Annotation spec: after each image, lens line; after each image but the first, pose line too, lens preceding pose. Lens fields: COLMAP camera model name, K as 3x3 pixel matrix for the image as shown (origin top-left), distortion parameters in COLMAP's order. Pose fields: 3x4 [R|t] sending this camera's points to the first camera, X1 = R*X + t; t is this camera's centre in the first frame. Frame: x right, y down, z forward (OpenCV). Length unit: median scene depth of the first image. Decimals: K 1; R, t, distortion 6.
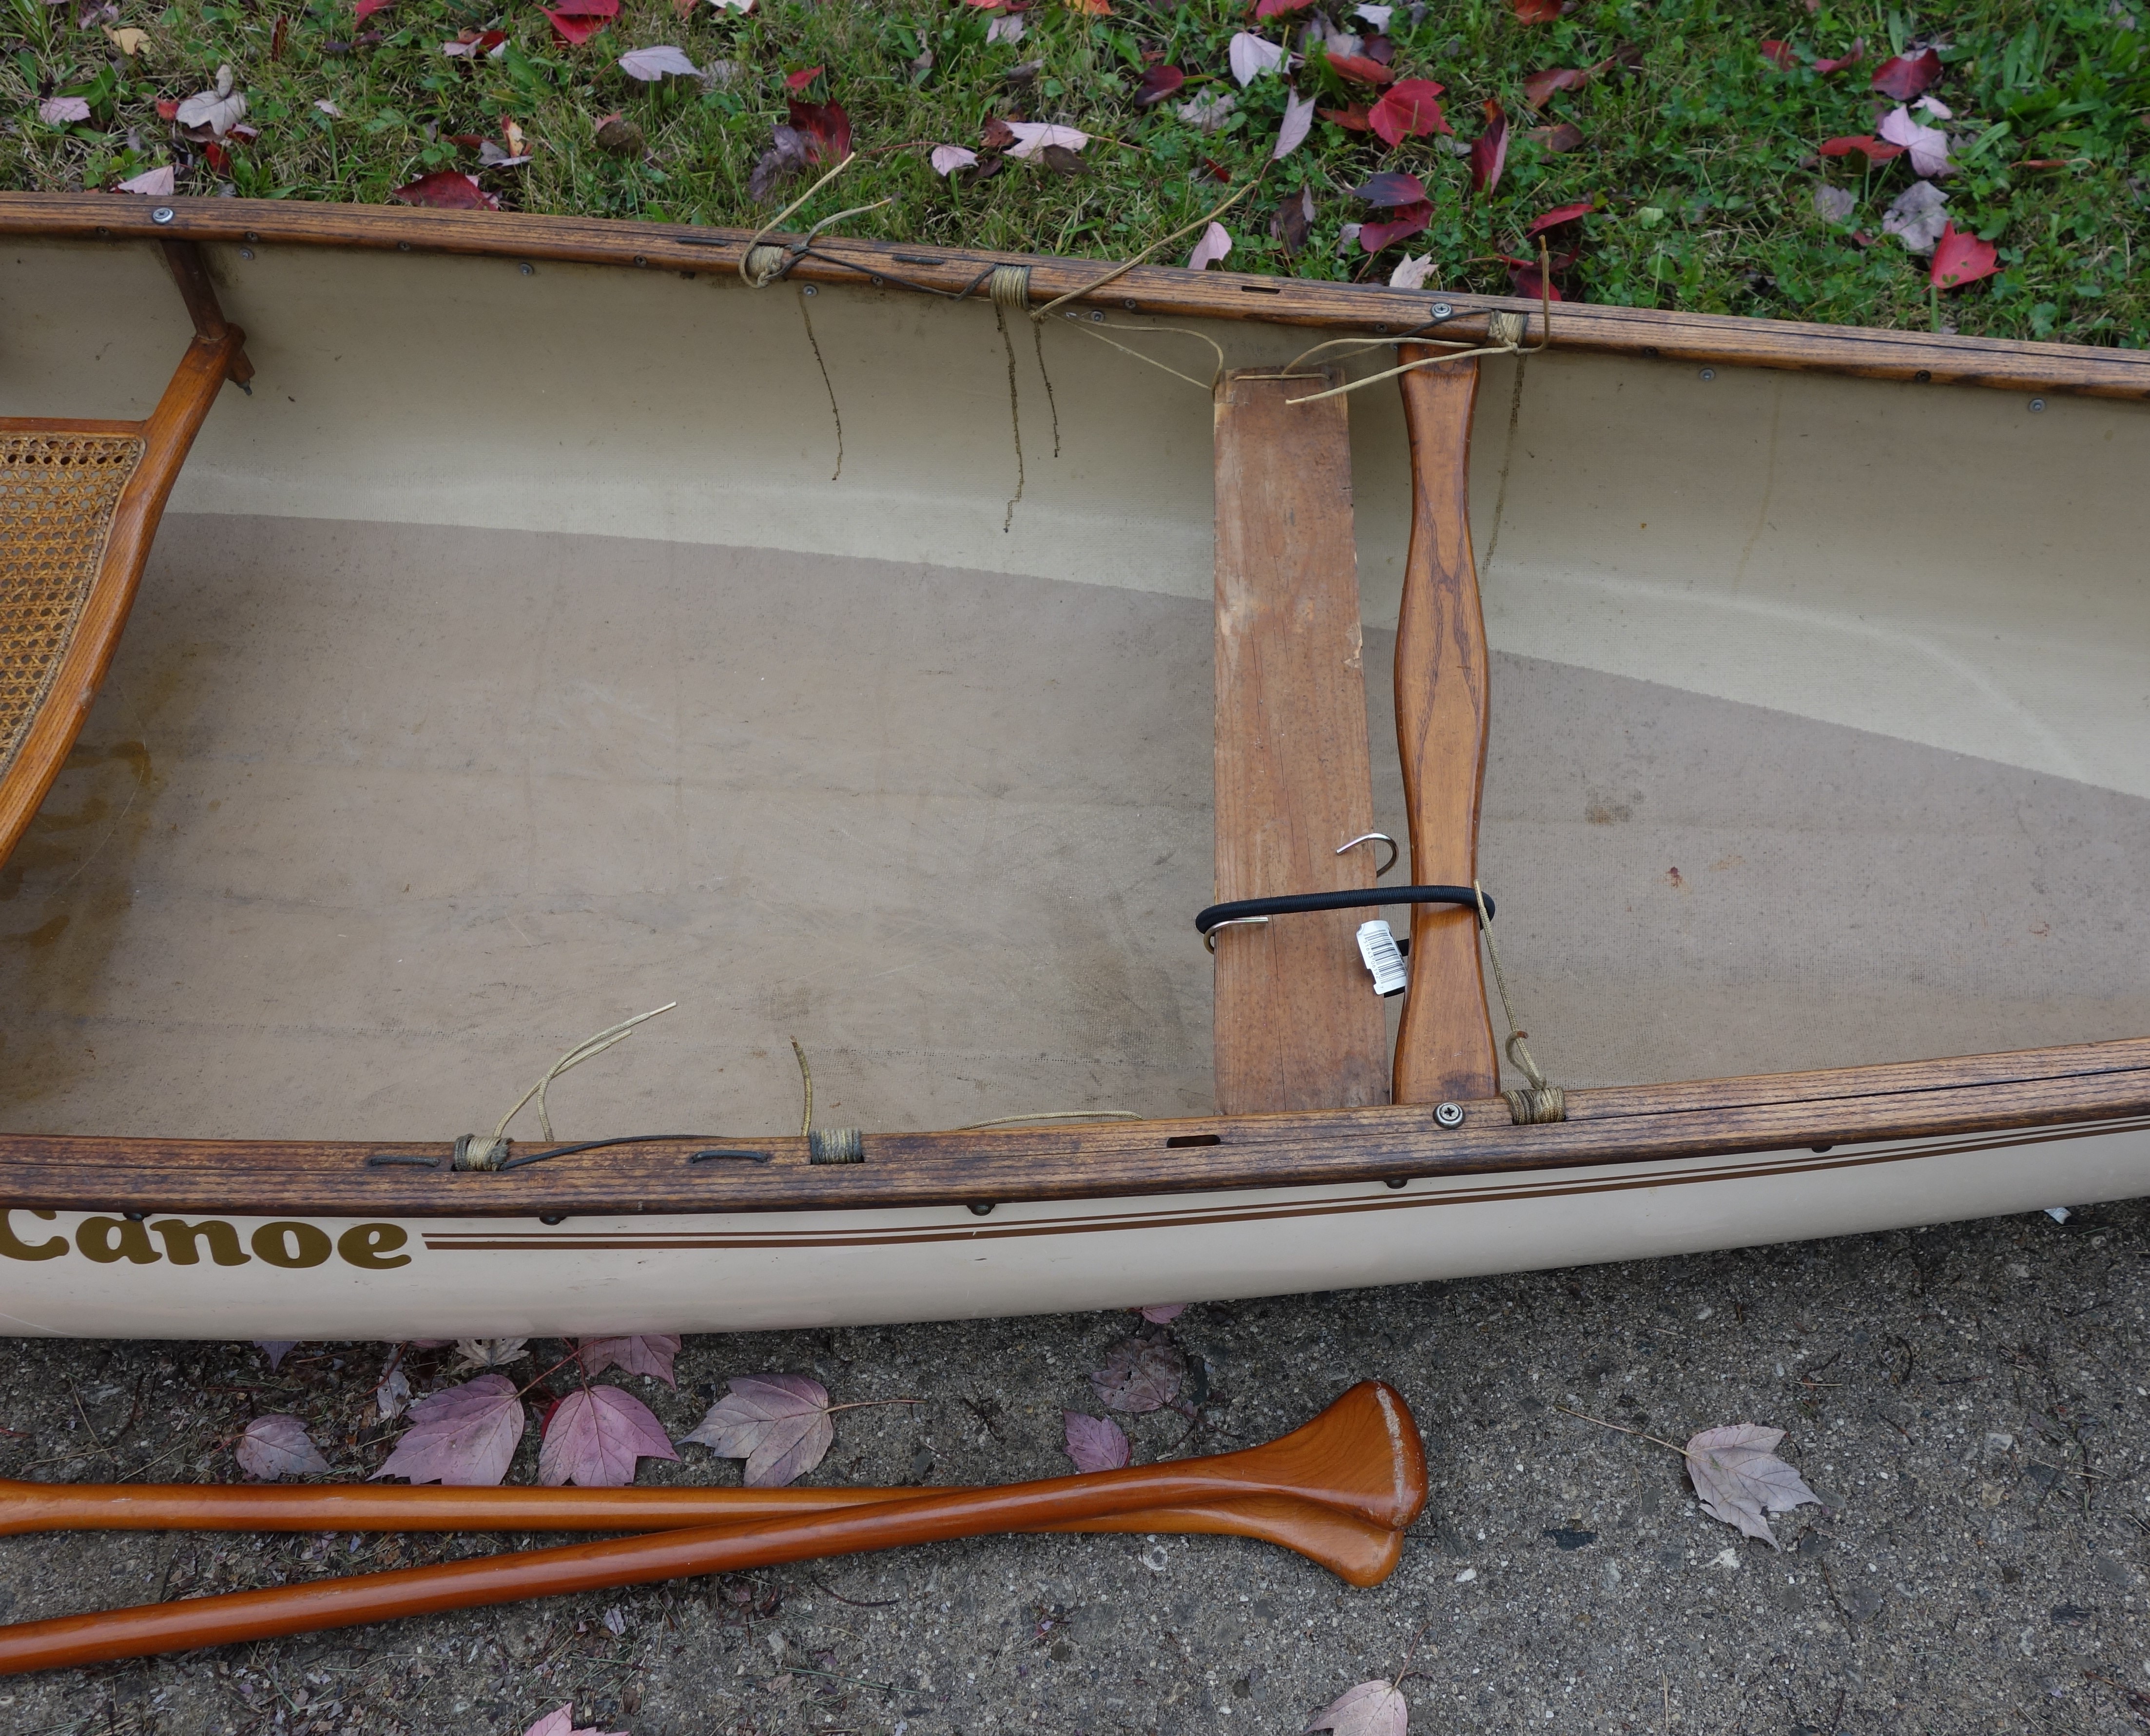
lens RADIAL K [[2073.3, 0, 1167.9], [0, 2073.3, 905.3], [0, 0, 1]] dist [0.002772, 0.000000]
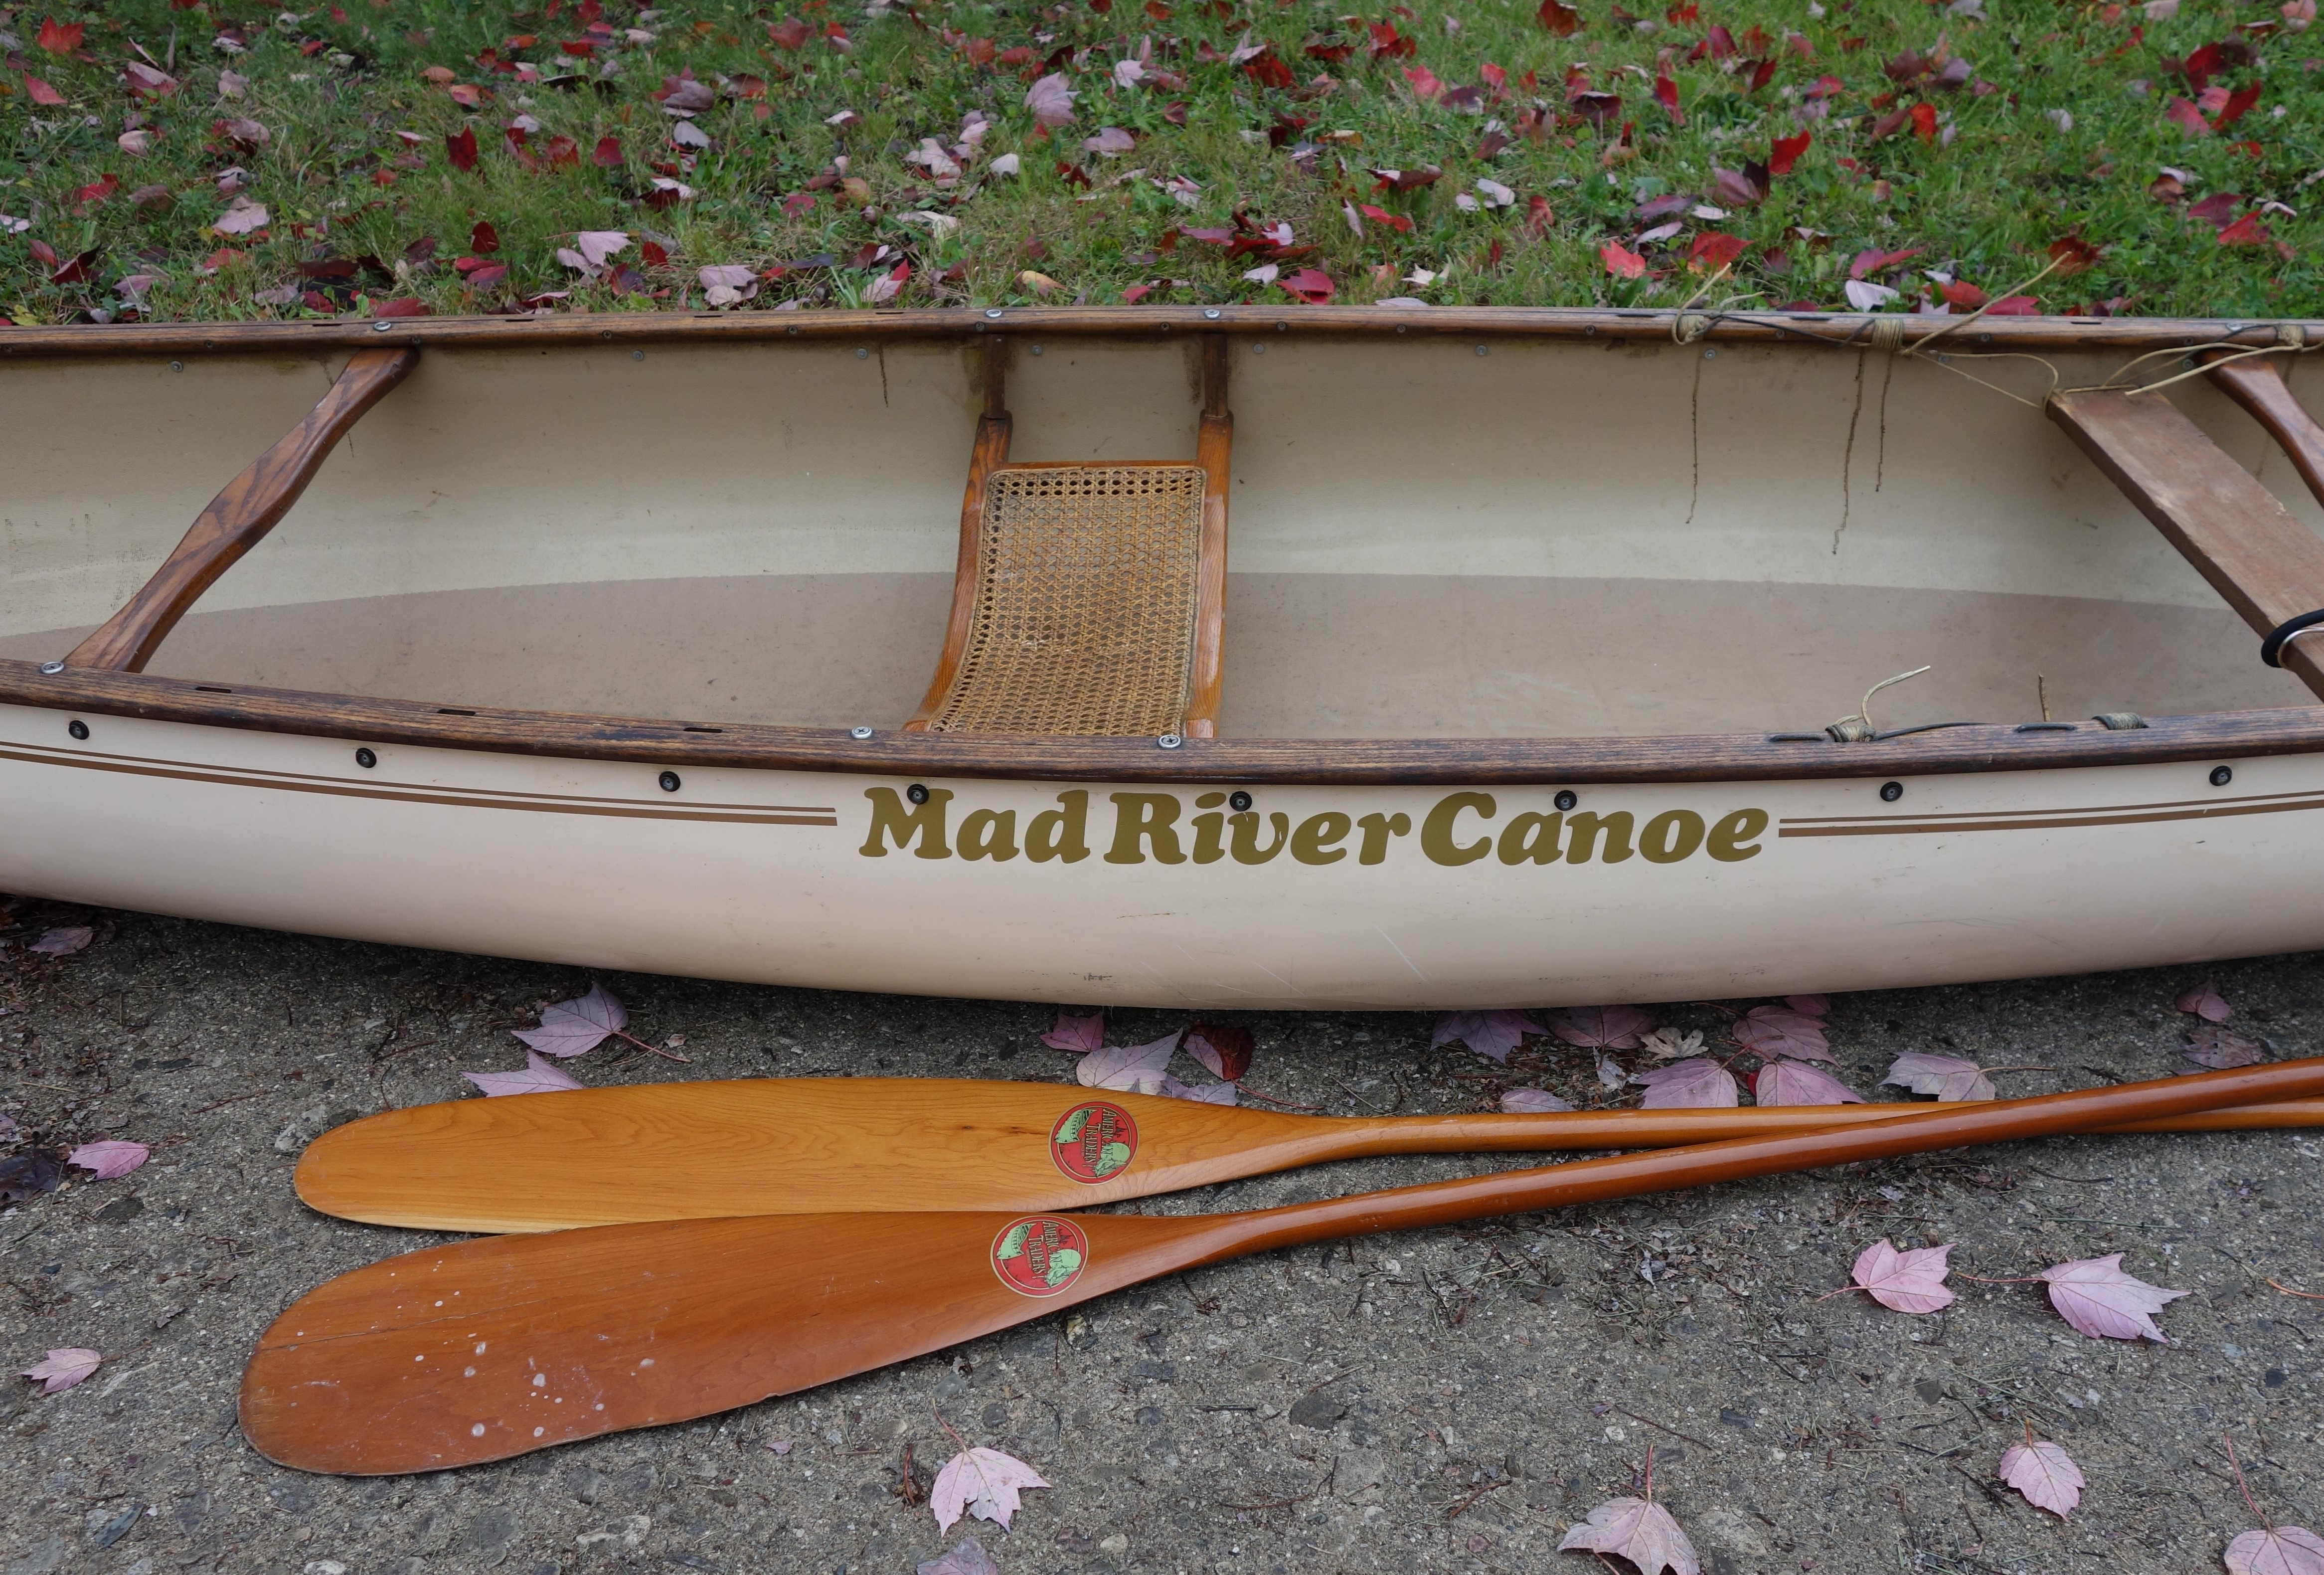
lens RADIAL K [[2094.5, 0, 1213.3], [0, 2094.5, 890.9], [0, 0, 1]] dist [0.008761, -0.009709]
pose [[0.999506, -0.026019, 0.017621, -0.495257], [0.030025, 0.956207, -0.291148, 0.382408], [-0.009274, 0.291533, 0.956516, -0.148567]]
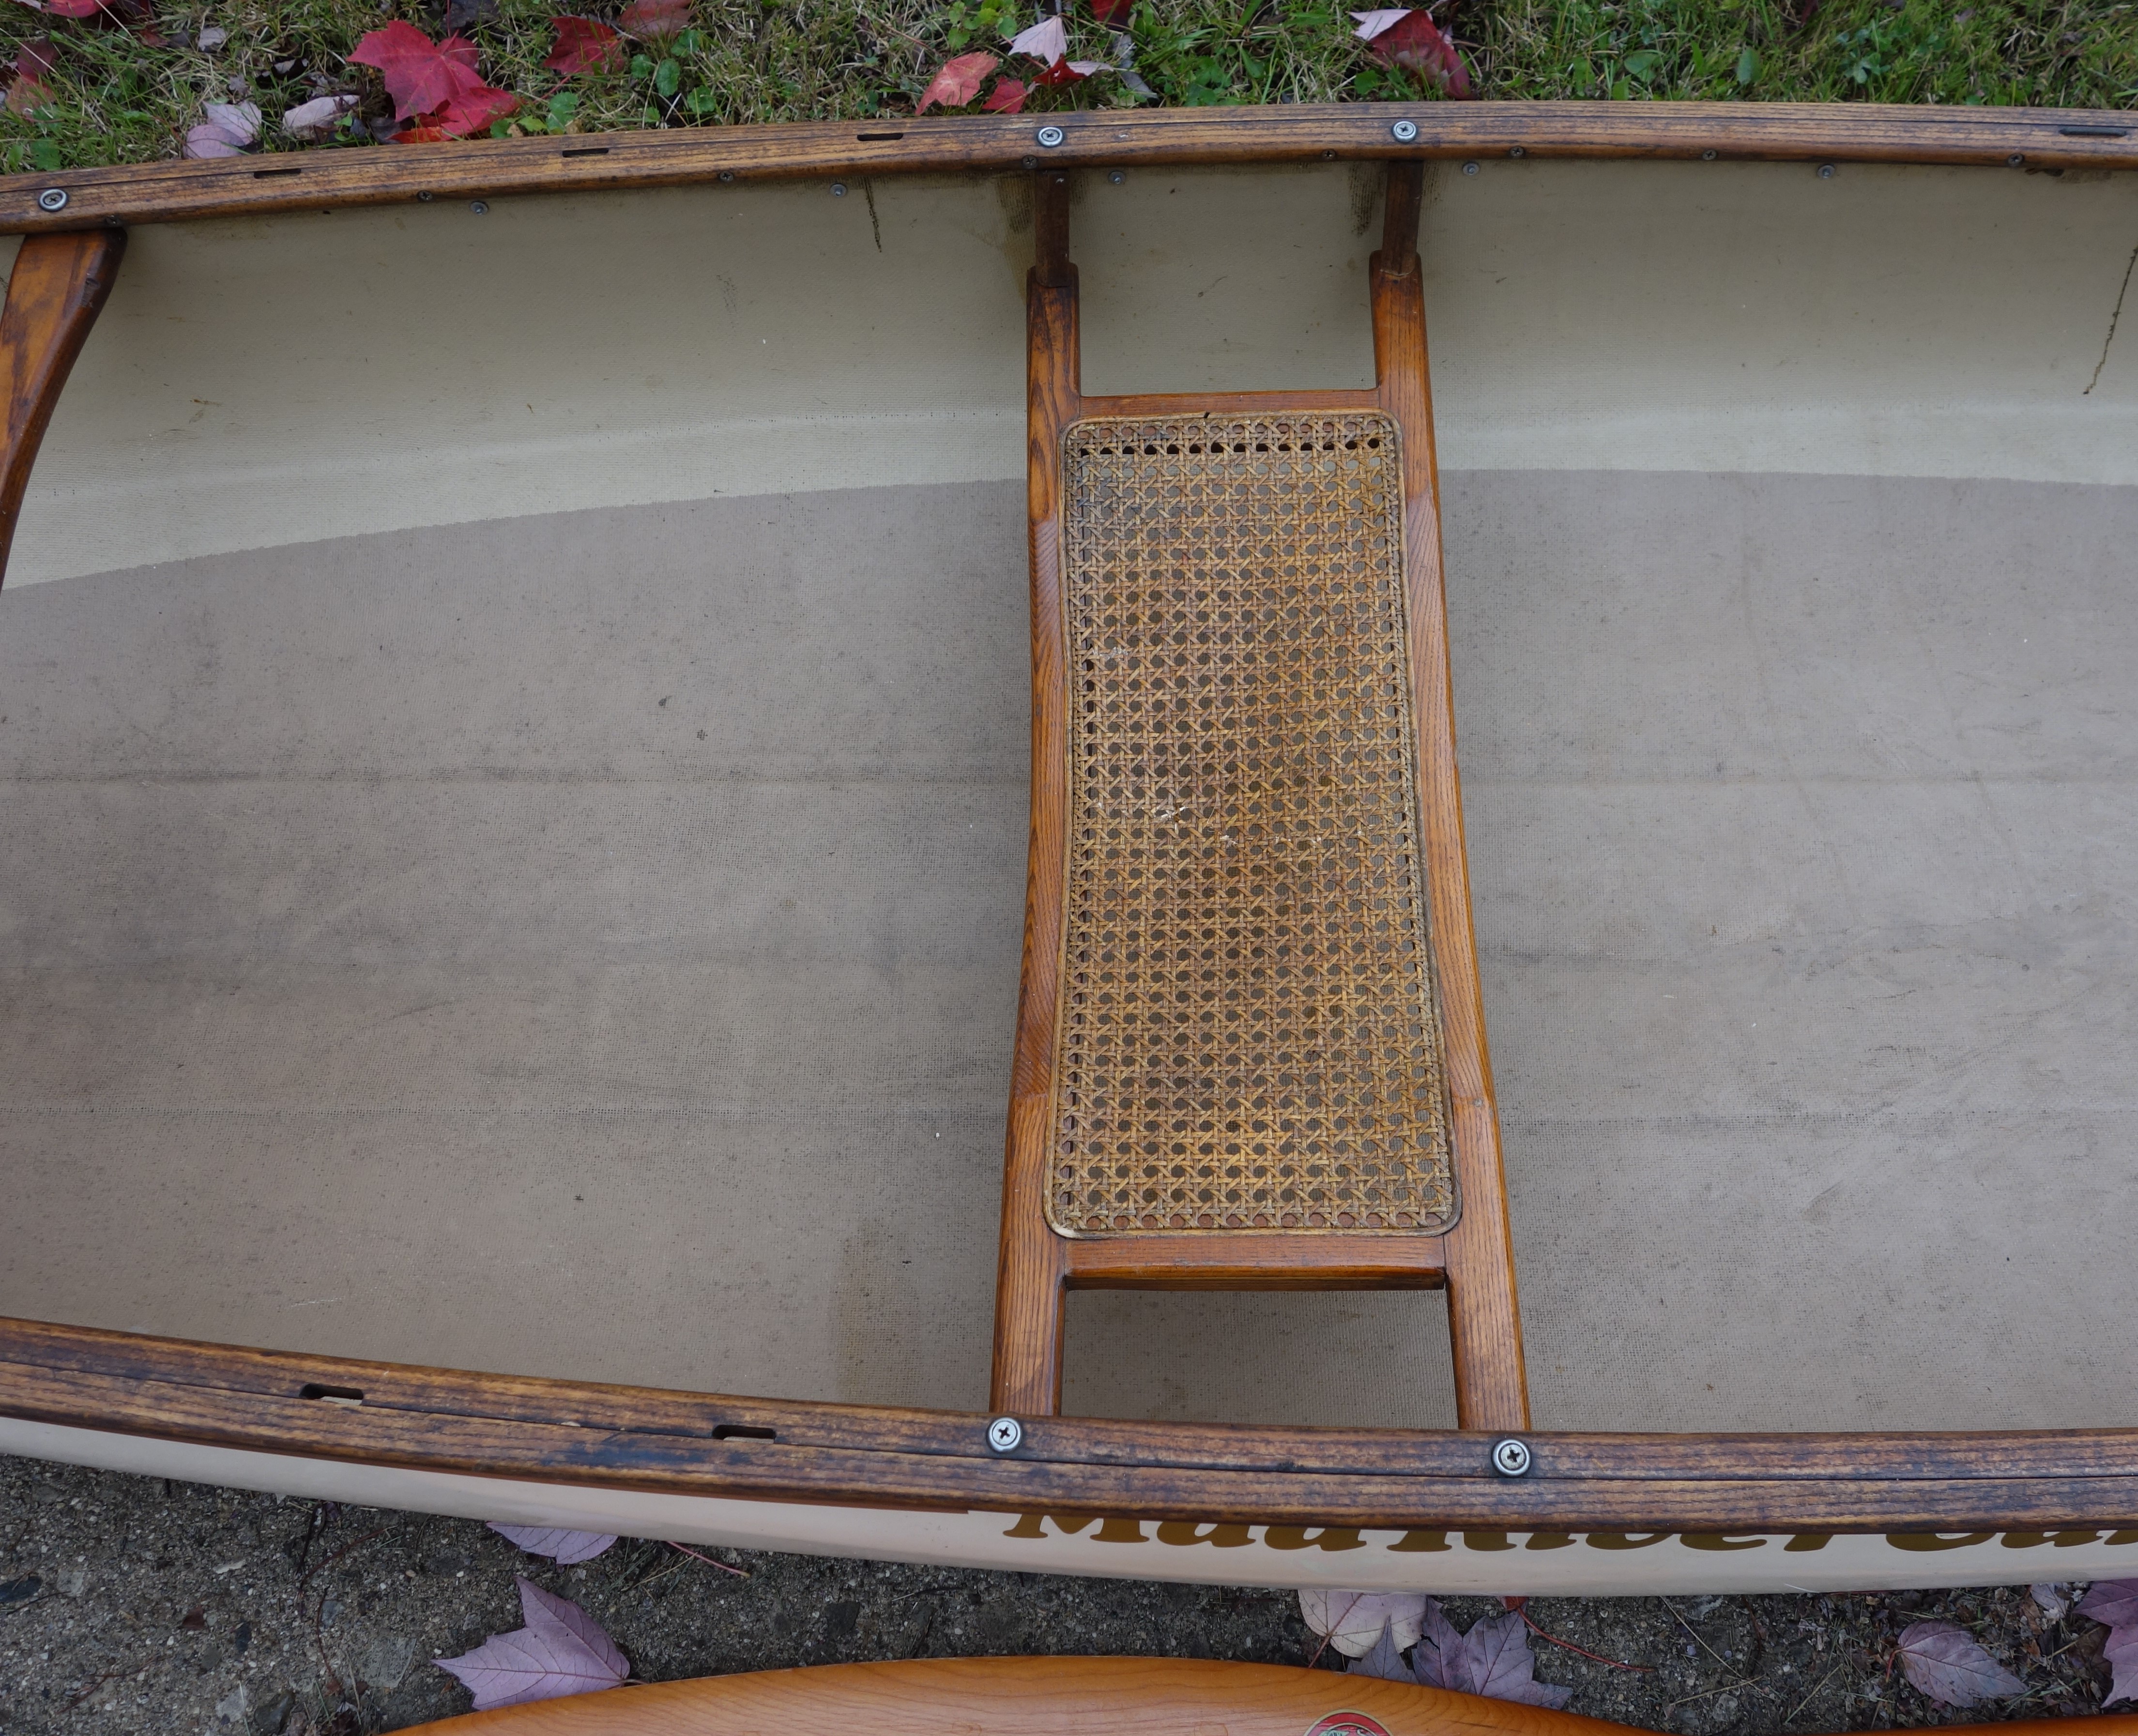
lens RADIAL K [[2061.7, 0, 1182.4], [0, 2061.7, 872.3], [0, 0, 1]] dist [0.002772, 0.000000]
pose [[0.997684, -0.063421, 0.024592, -0.583616], [0.059631, 0.989401, 0.132400, -0.151913], [-0.032728, -0.130627, 0.990891, 0.163449]]
